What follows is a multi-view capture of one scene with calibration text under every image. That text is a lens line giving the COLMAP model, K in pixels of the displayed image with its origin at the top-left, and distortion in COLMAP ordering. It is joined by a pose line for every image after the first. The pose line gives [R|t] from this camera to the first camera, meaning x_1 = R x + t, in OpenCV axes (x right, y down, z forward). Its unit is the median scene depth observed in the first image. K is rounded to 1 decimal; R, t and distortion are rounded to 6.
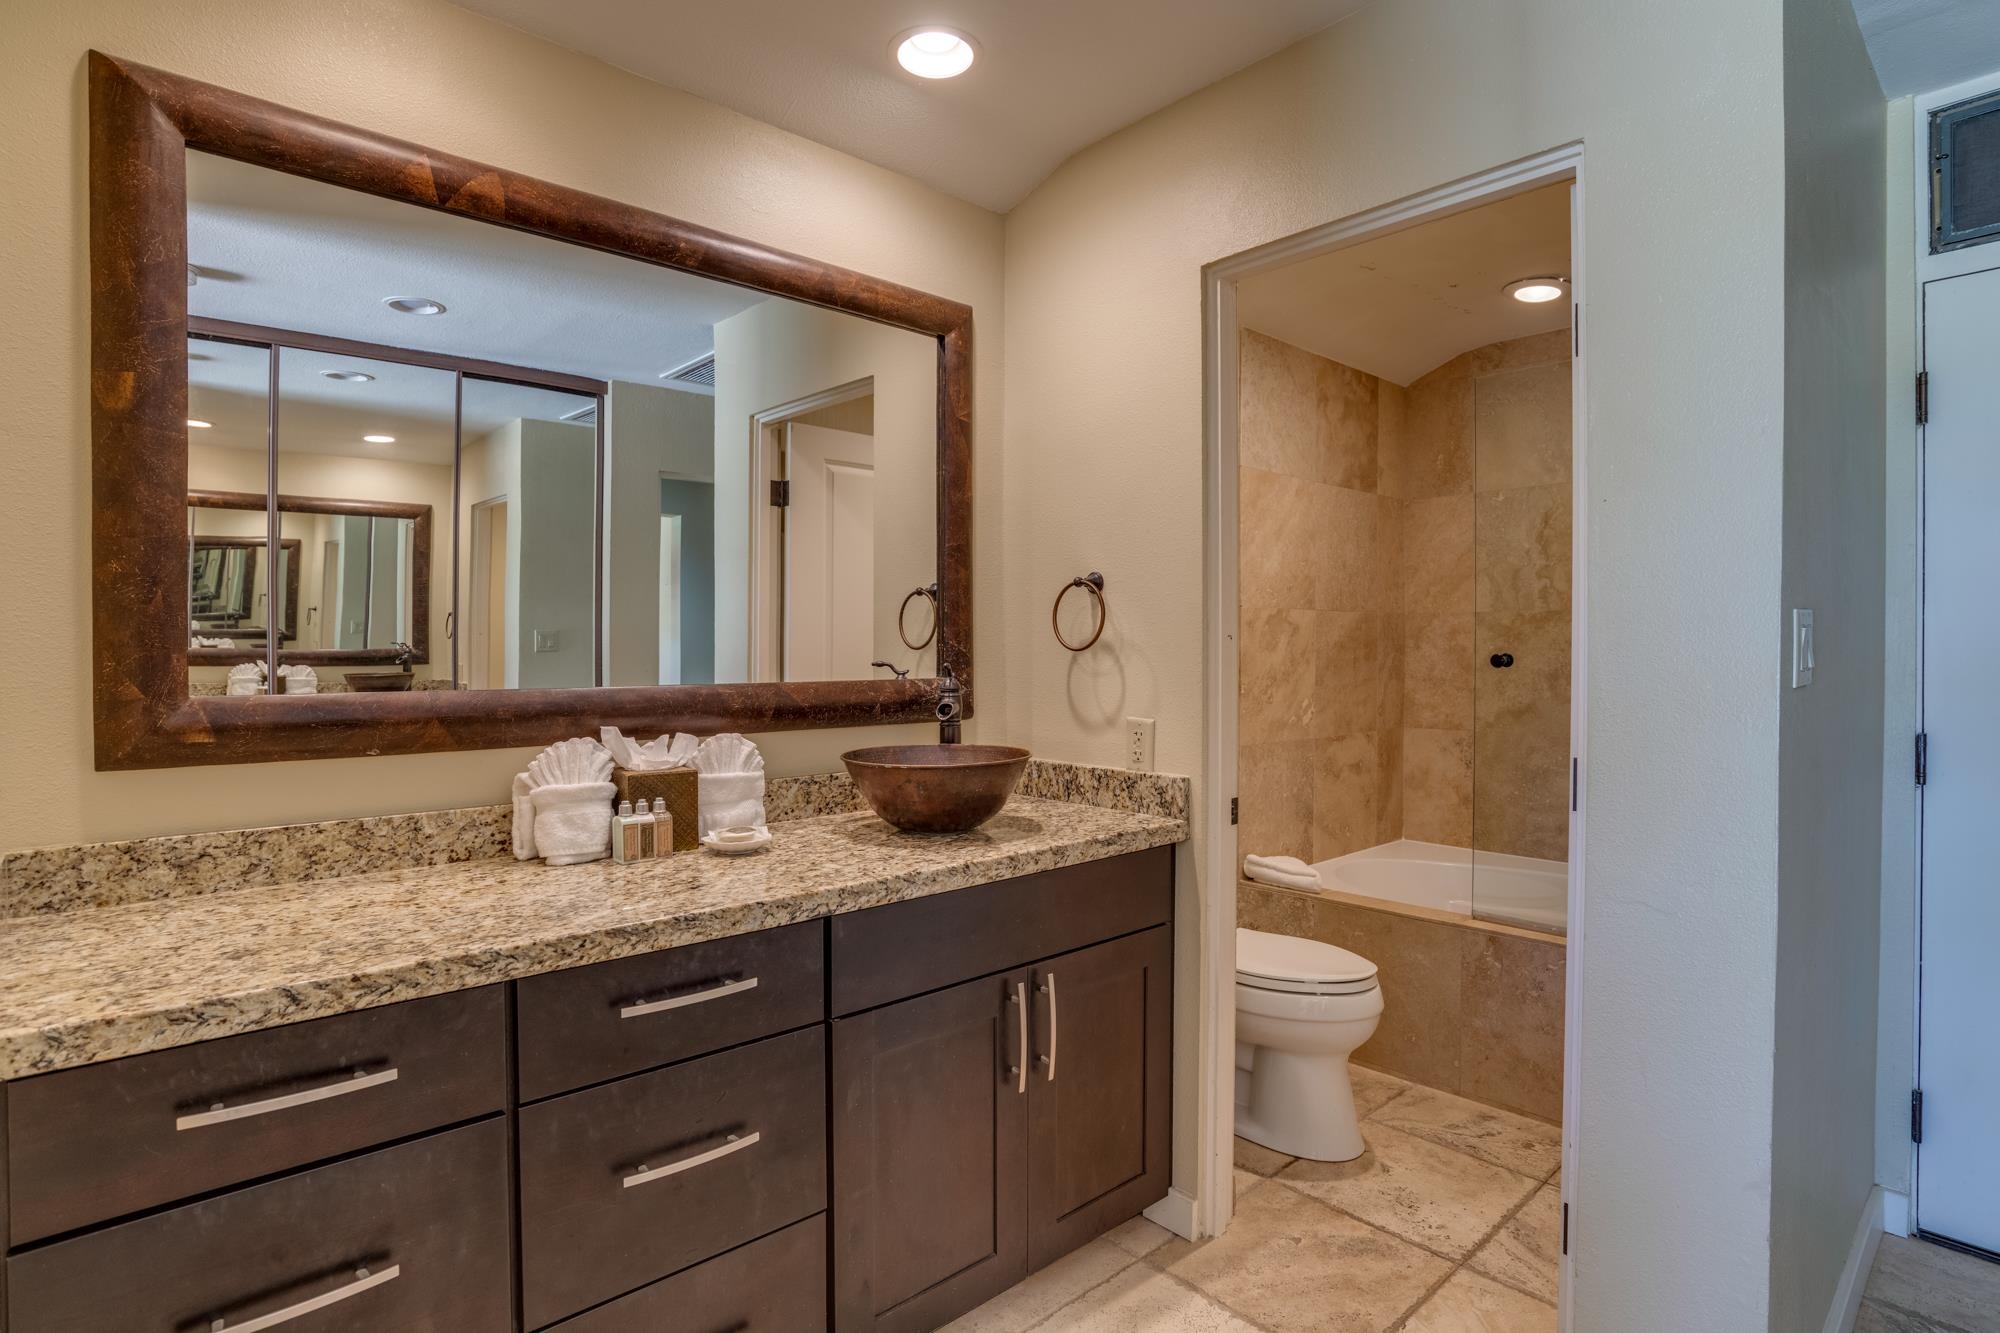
lens RADIAL K [[1017.1, 0, 992.9], [0, 1017.1, 665.6], [0, 0, 1]] dist [-0.051084, 0.021107]
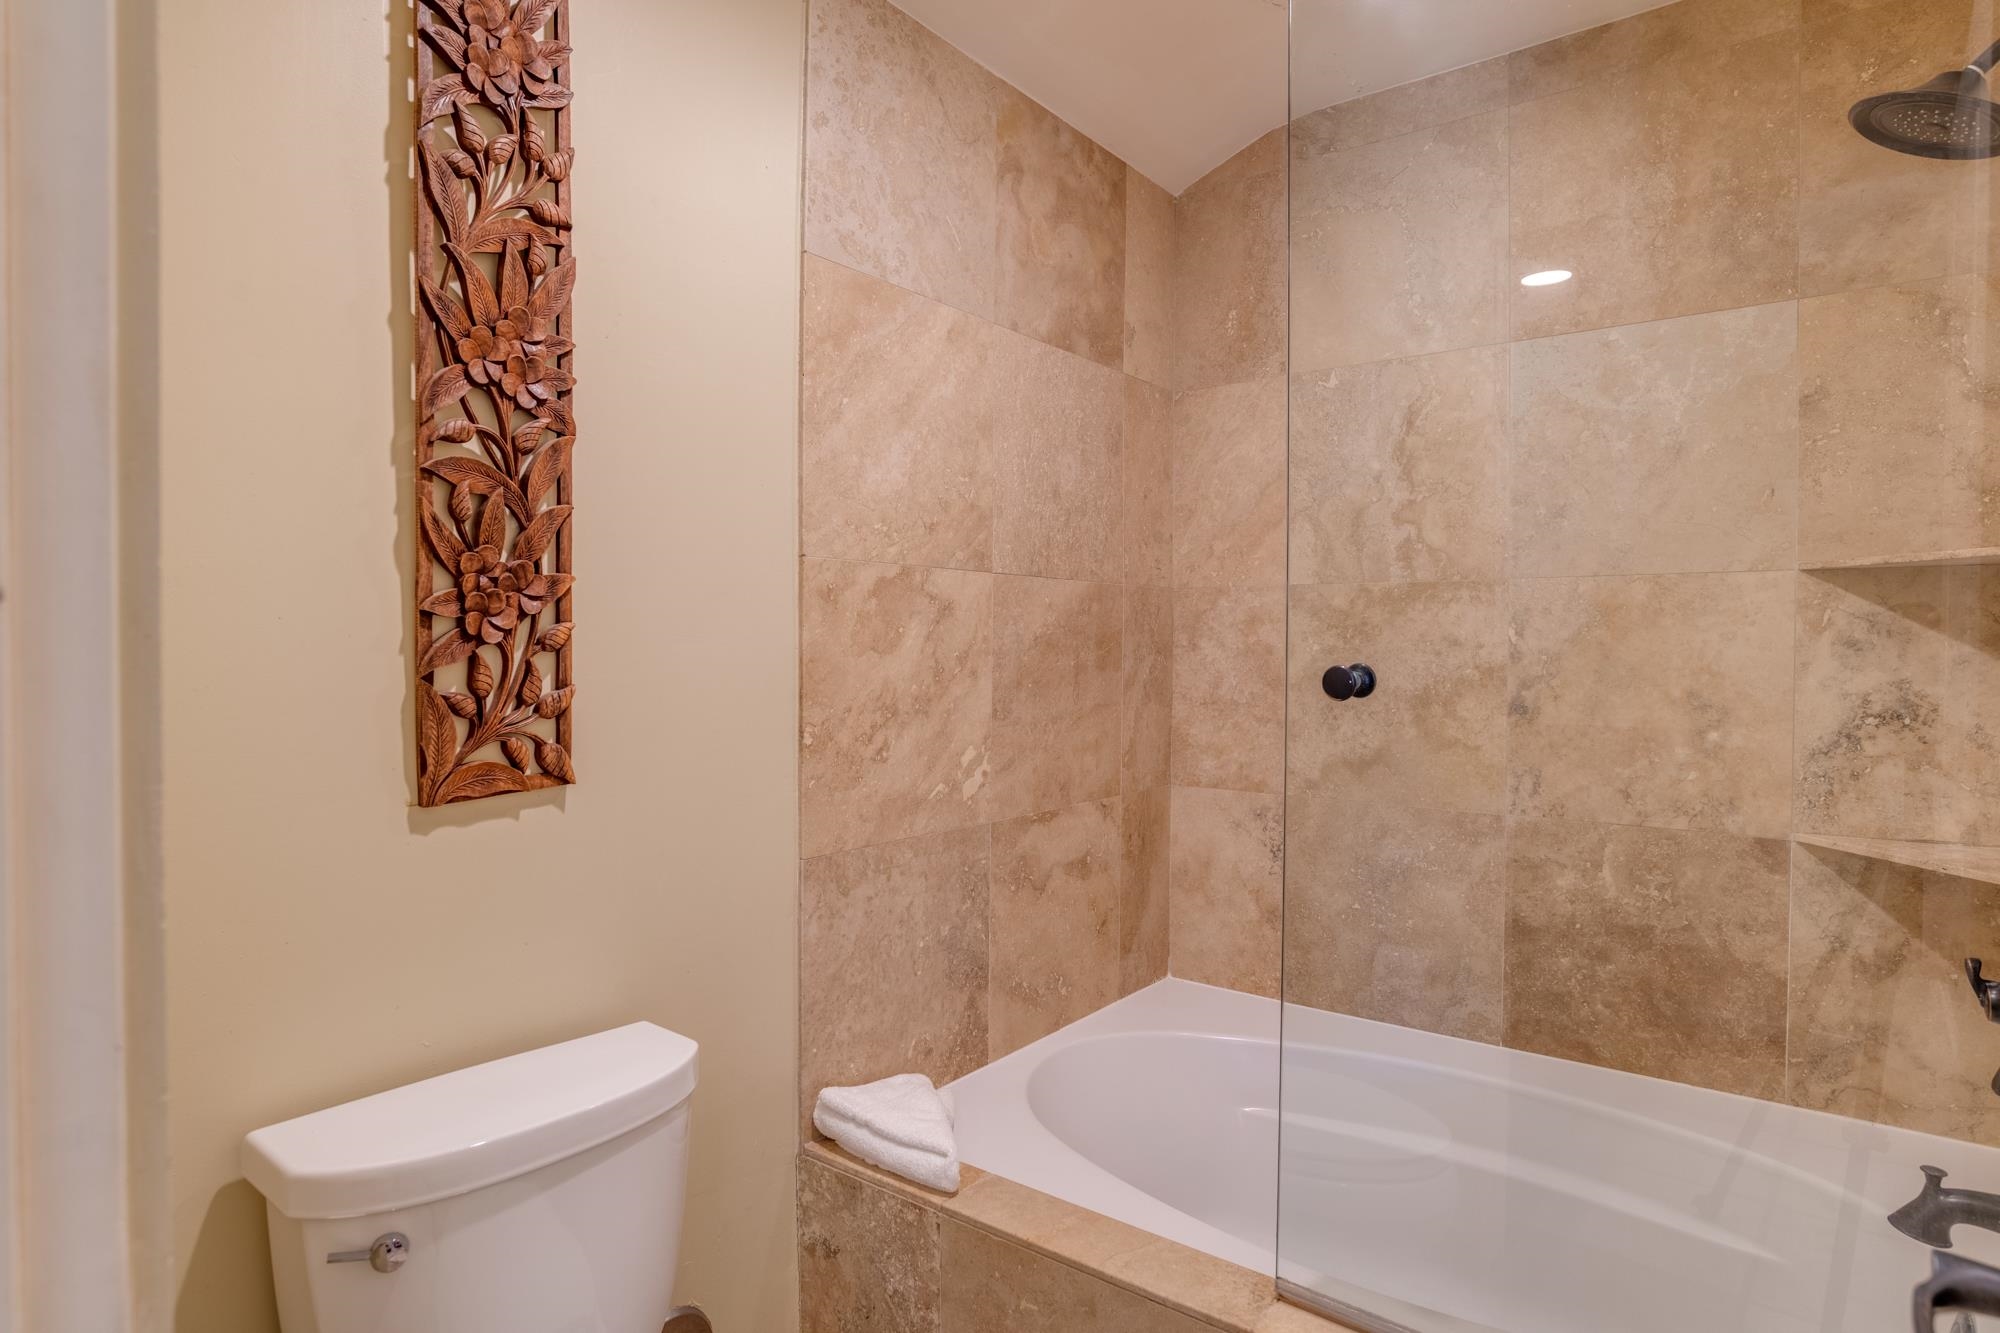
lens RADIAL K [[1017.1, 0, 1001.2], [0, 1017.1, 663.8], [0, 0, 1]] dist [-0.051084, 0.021107]
pose [[0.985790, 0.003418, 0.167946, 0.233367], [-0.003889, 0.999989, 0.002478, -0.010073], [-0.167936, -0.003096, 0.985793, 0.484020]]
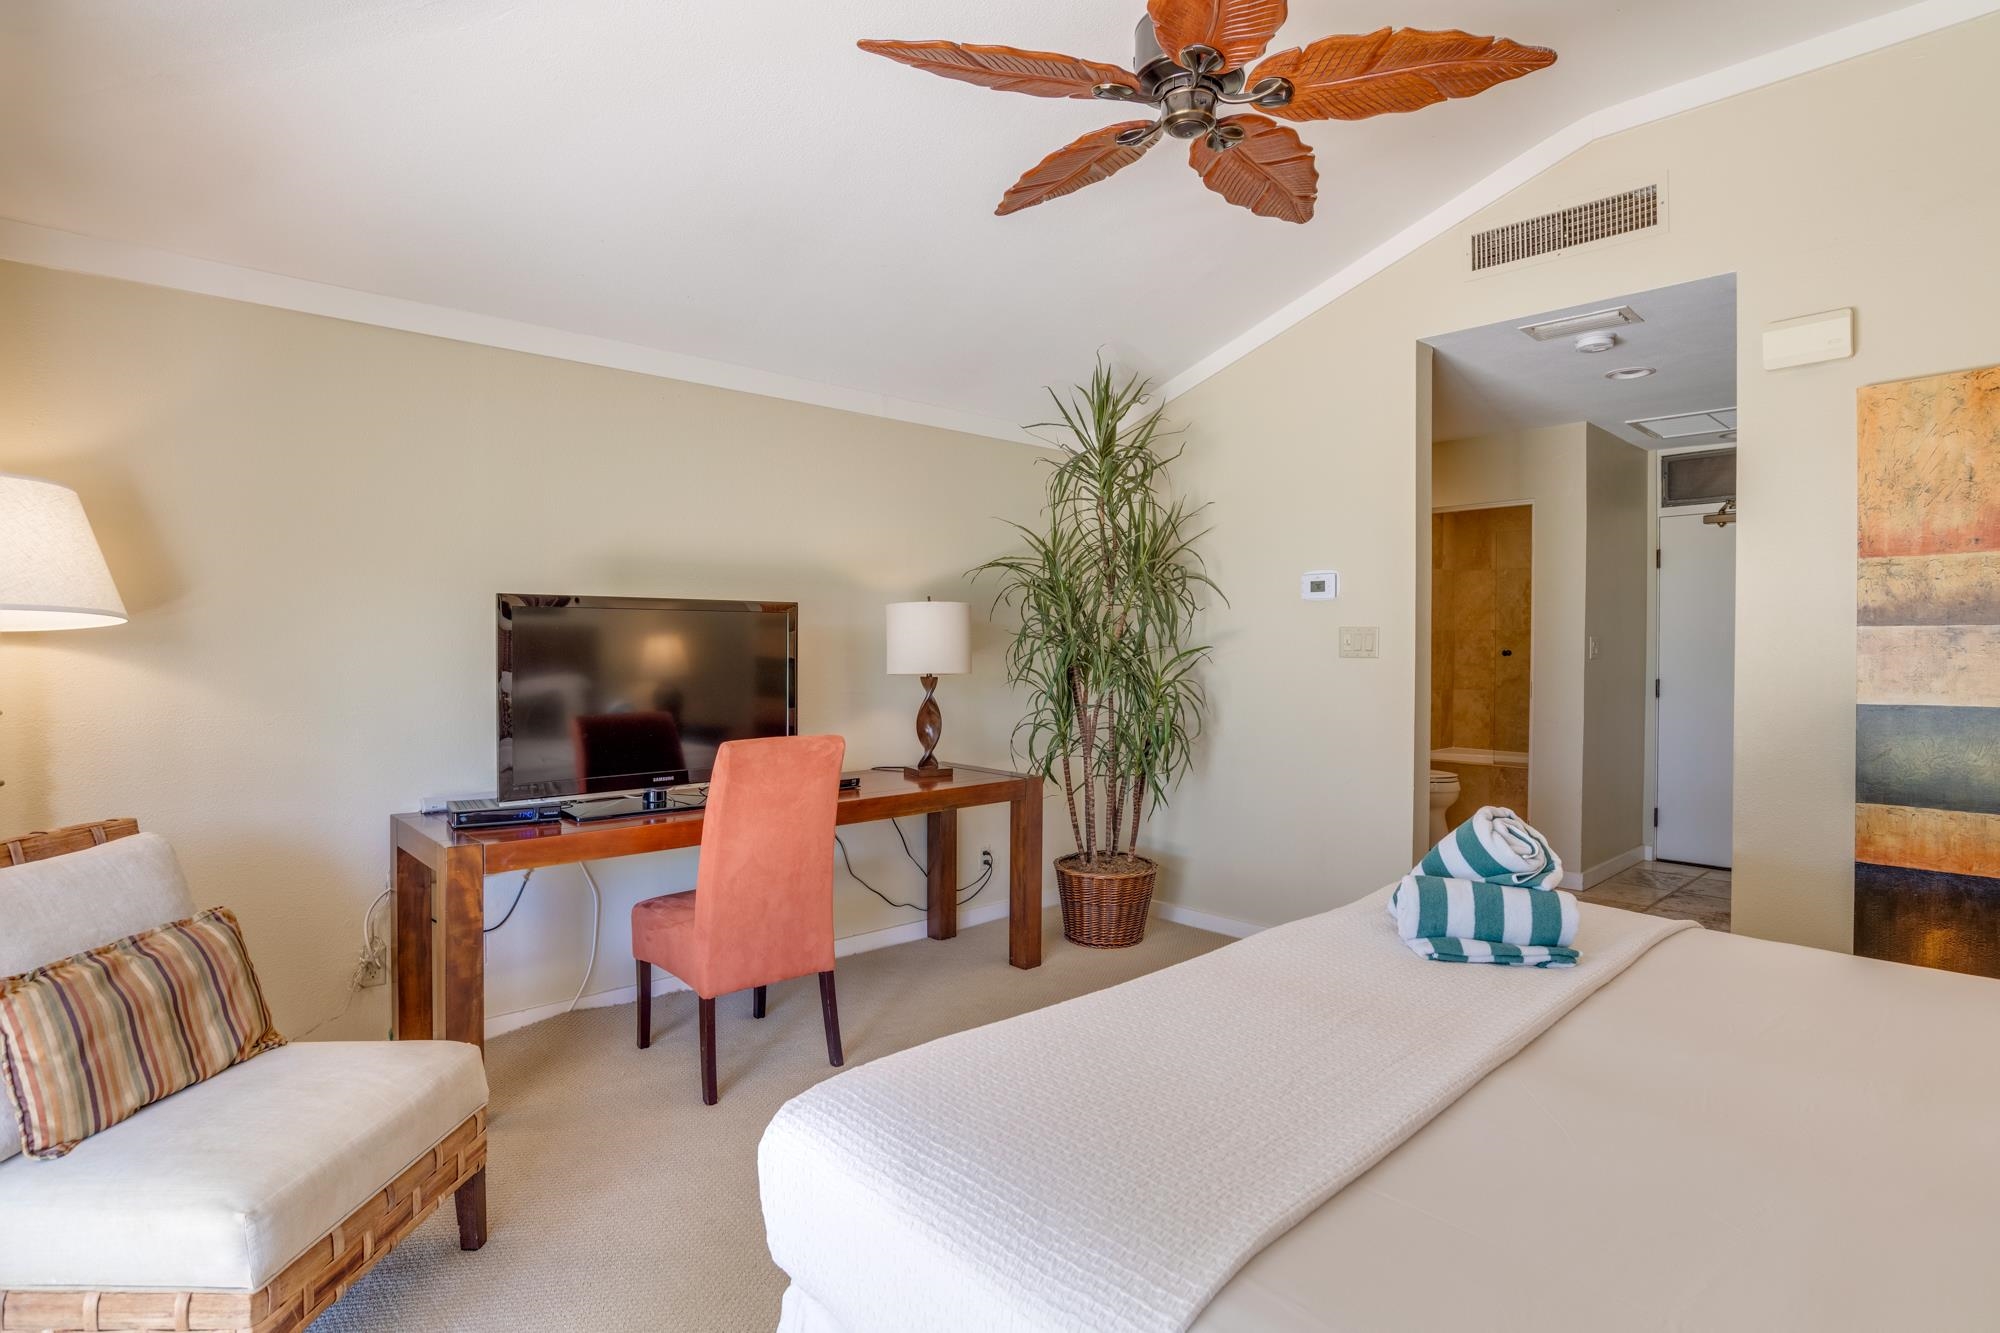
lens RADIAL K [[1017.1, 0, 1000.9], [0, 1017.1, 675.7], [0, 0, 1]] dist [-0.051084, 0.021107]
pose [[0.999919, -0.000564, 0.012707, -0.523491], [0.000403, 0.999920, 0.012608, 0.012546], [-0.012713, -0.012602, 0.999840, -0.989948]]
